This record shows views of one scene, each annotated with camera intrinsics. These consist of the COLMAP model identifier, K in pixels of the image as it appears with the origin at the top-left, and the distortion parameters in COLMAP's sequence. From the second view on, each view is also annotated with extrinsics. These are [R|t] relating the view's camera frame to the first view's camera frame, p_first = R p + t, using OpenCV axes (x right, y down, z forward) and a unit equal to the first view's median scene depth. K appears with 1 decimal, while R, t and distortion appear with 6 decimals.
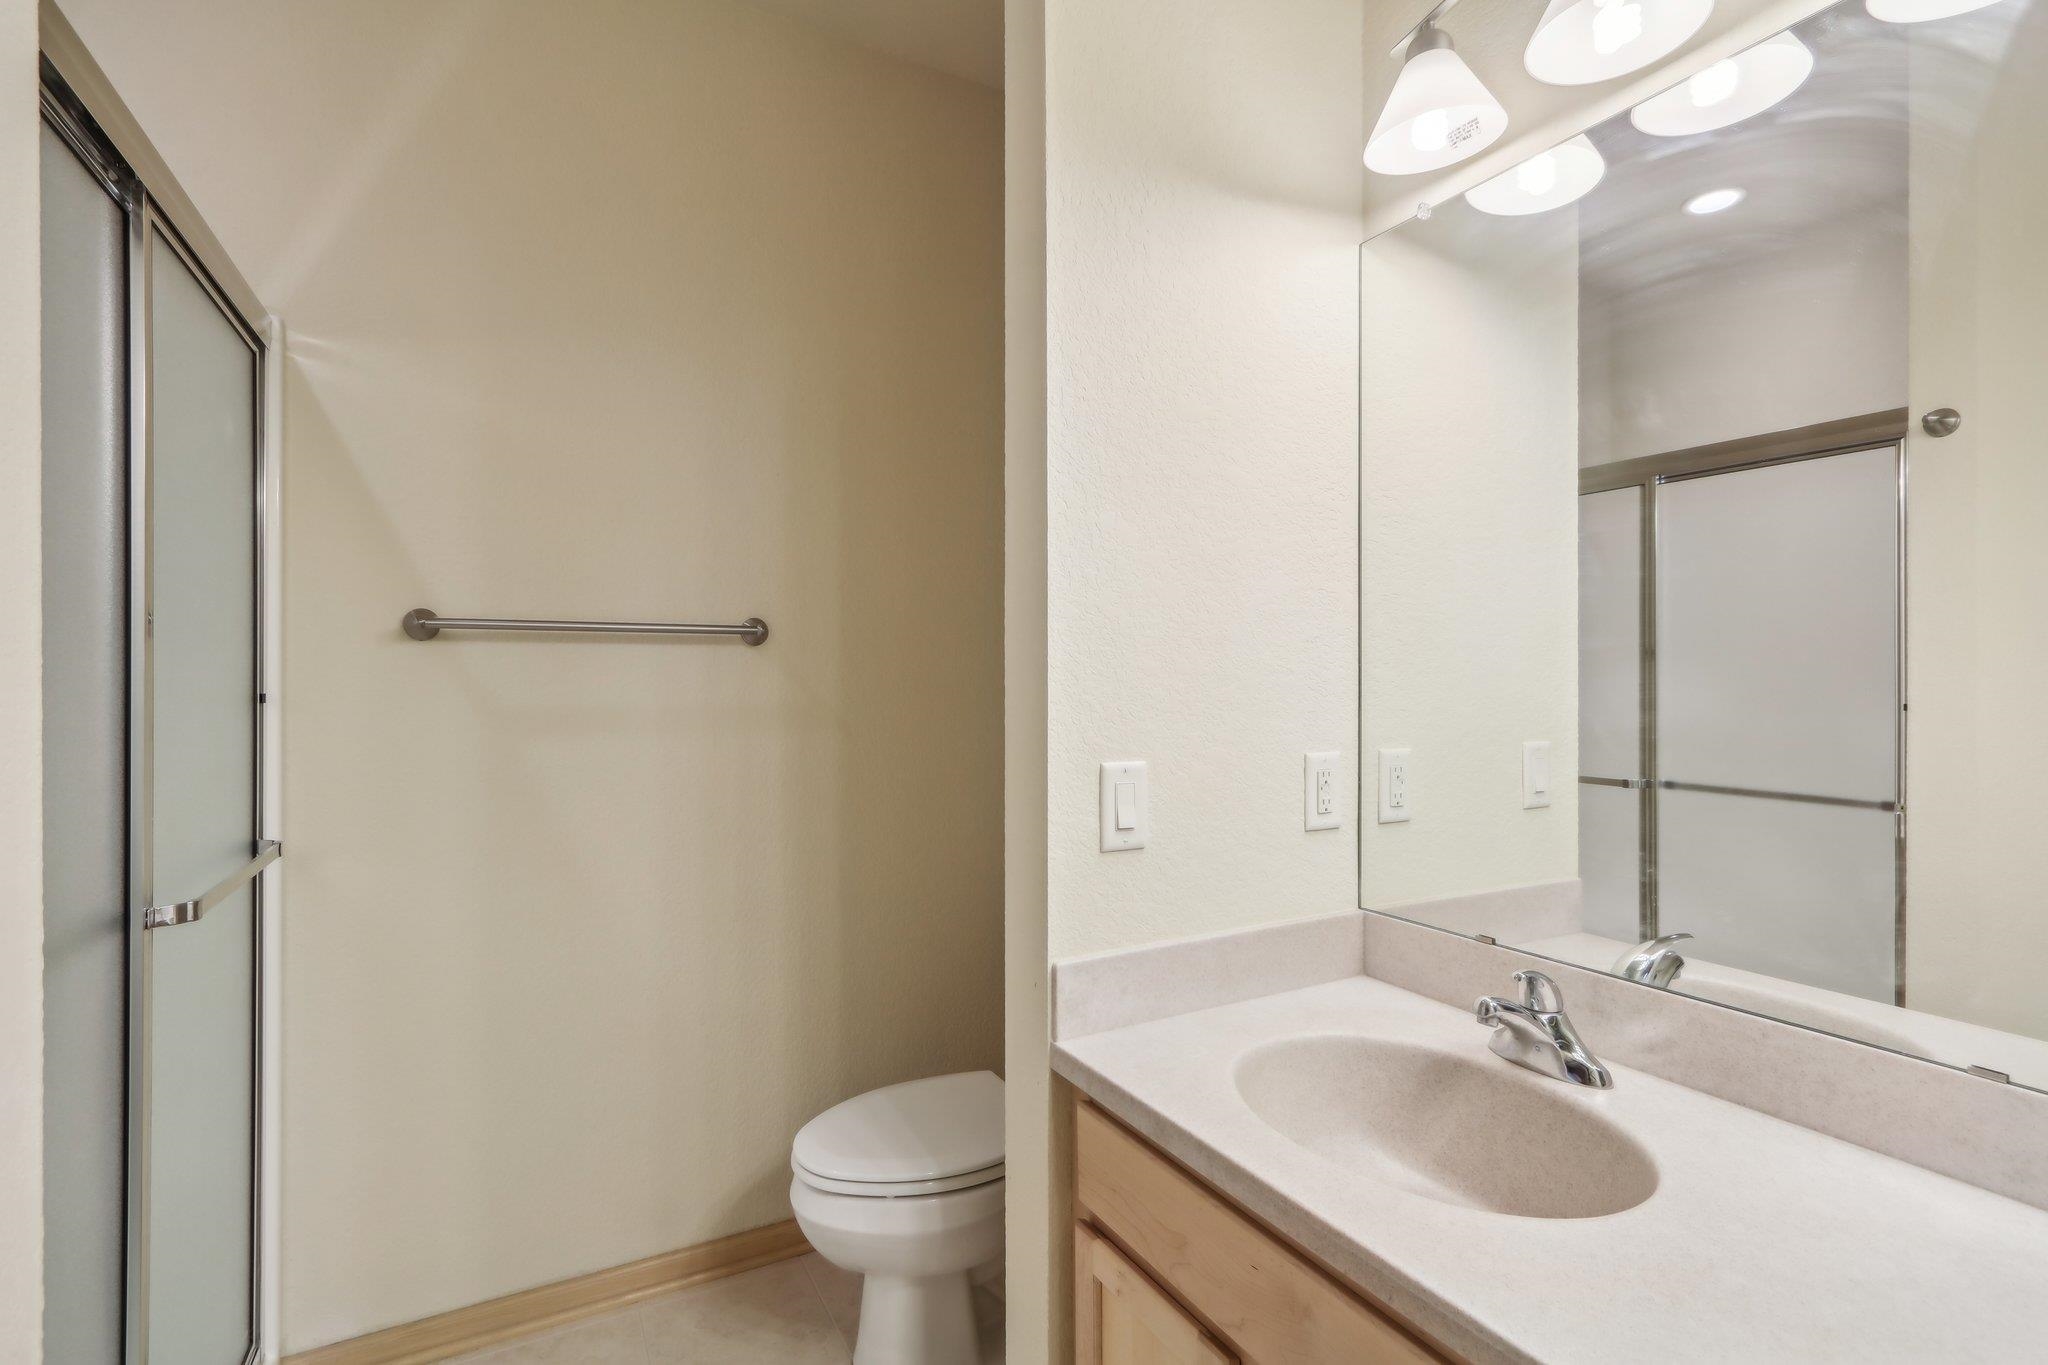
lens RADIAL K [[950.5, 0, 1023.0], [0, 950.5, 675.5], [0, 0, 1]] dist [-0.007215, 0.005009]
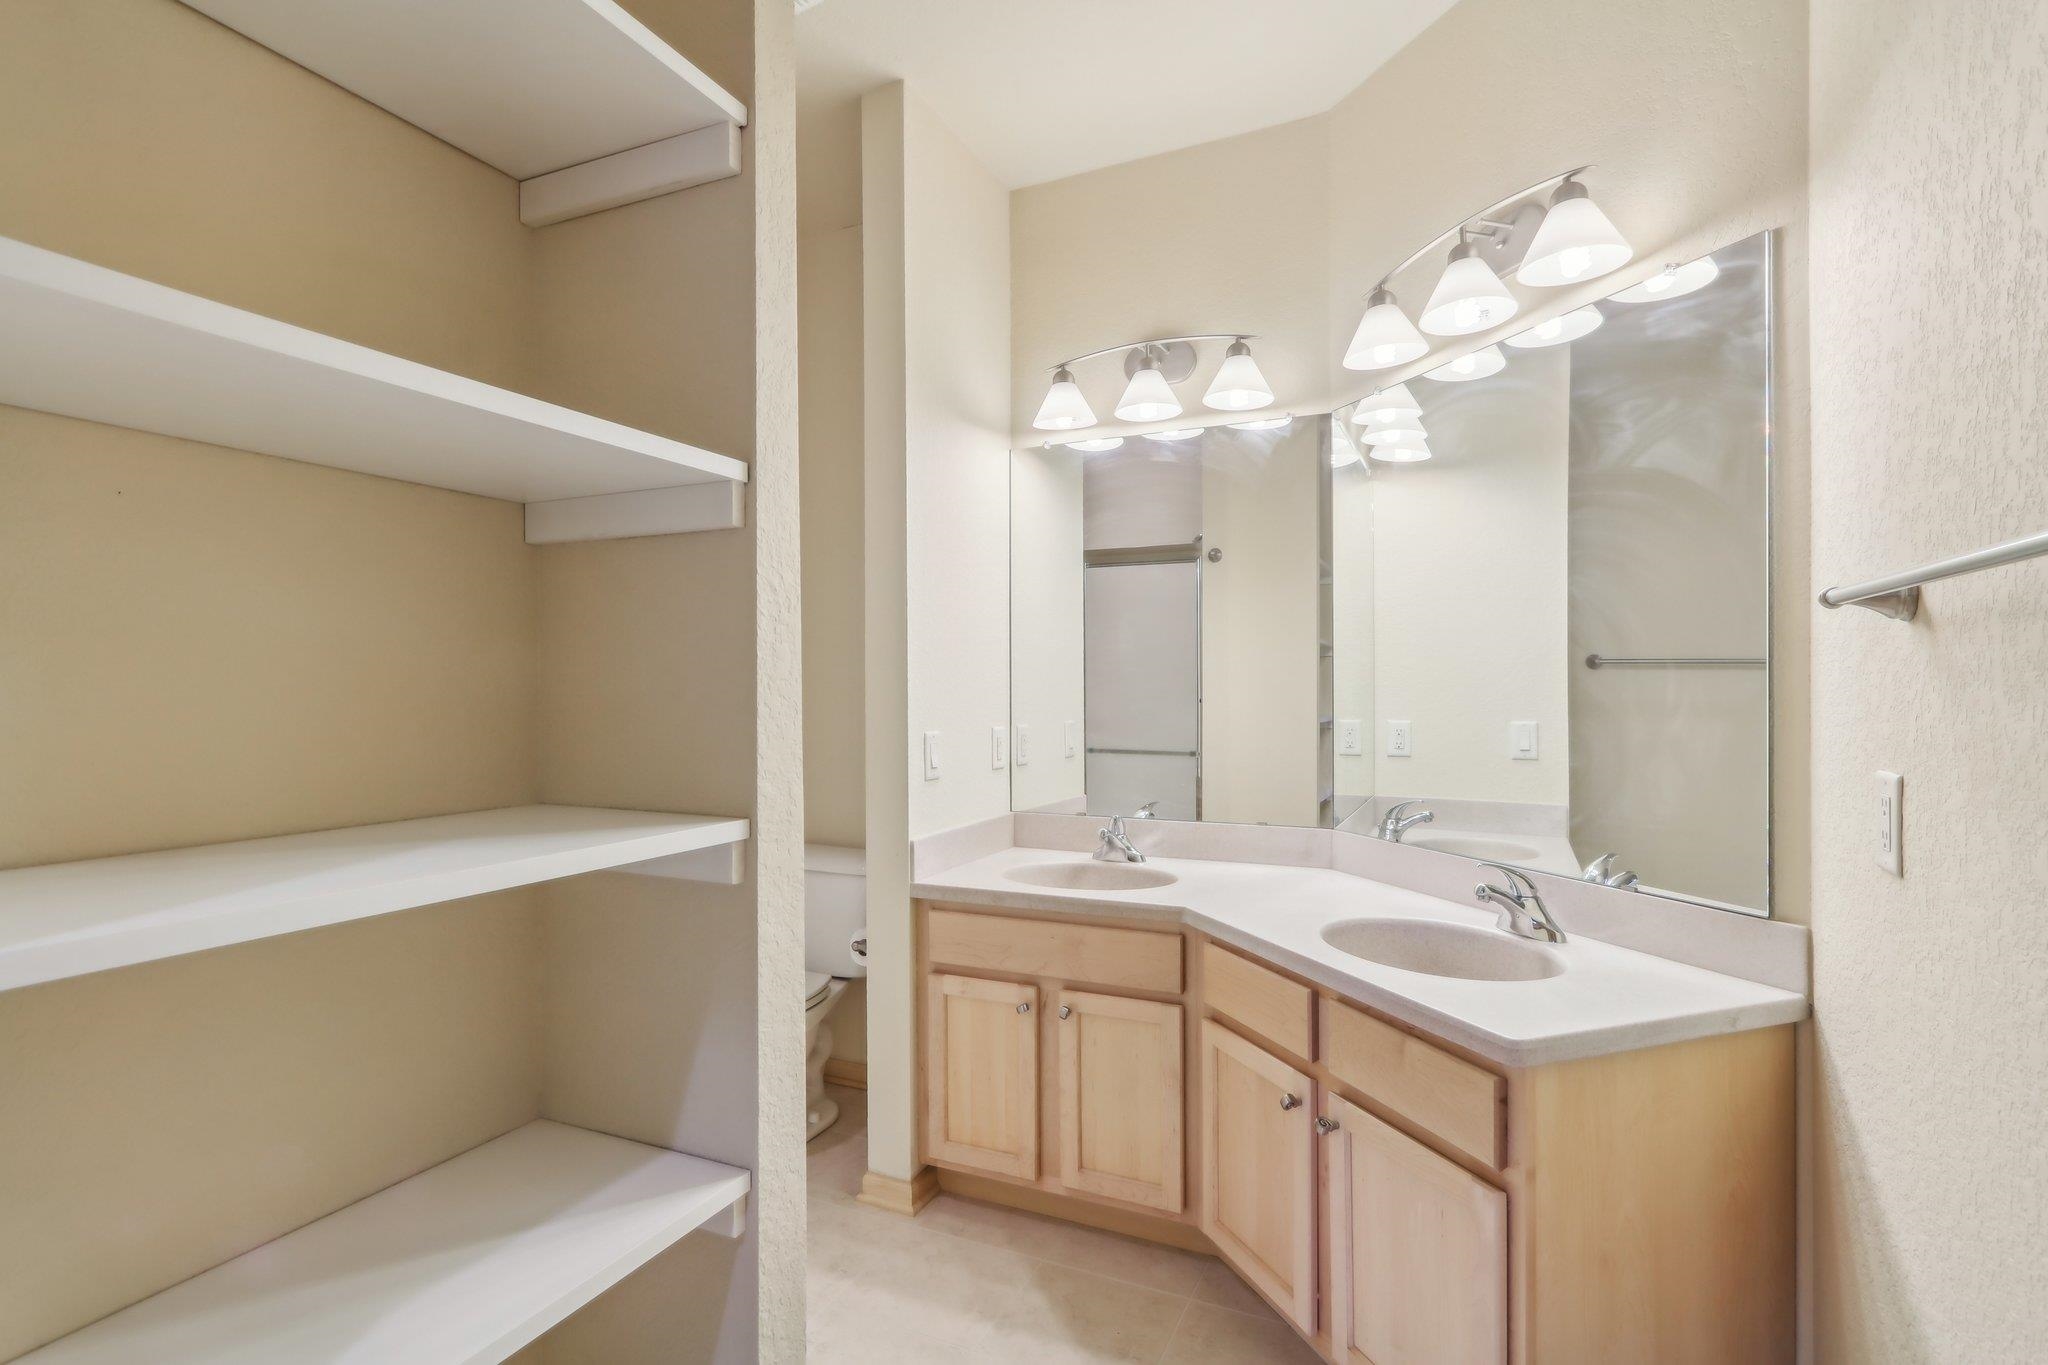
lens RADIAL K [[950.5, 0, 1030.8], [0, 950.5, 685.1], [0, 0, 1]] dist [-0.007215, 0.005009]
pose [[0.809460, -0.001241, 0.587174, -0.831056], [0.000540, 0.999999, 0.001368, -0.002093], [-0.587175, -0.000790, 0.809460, -0.615282]]
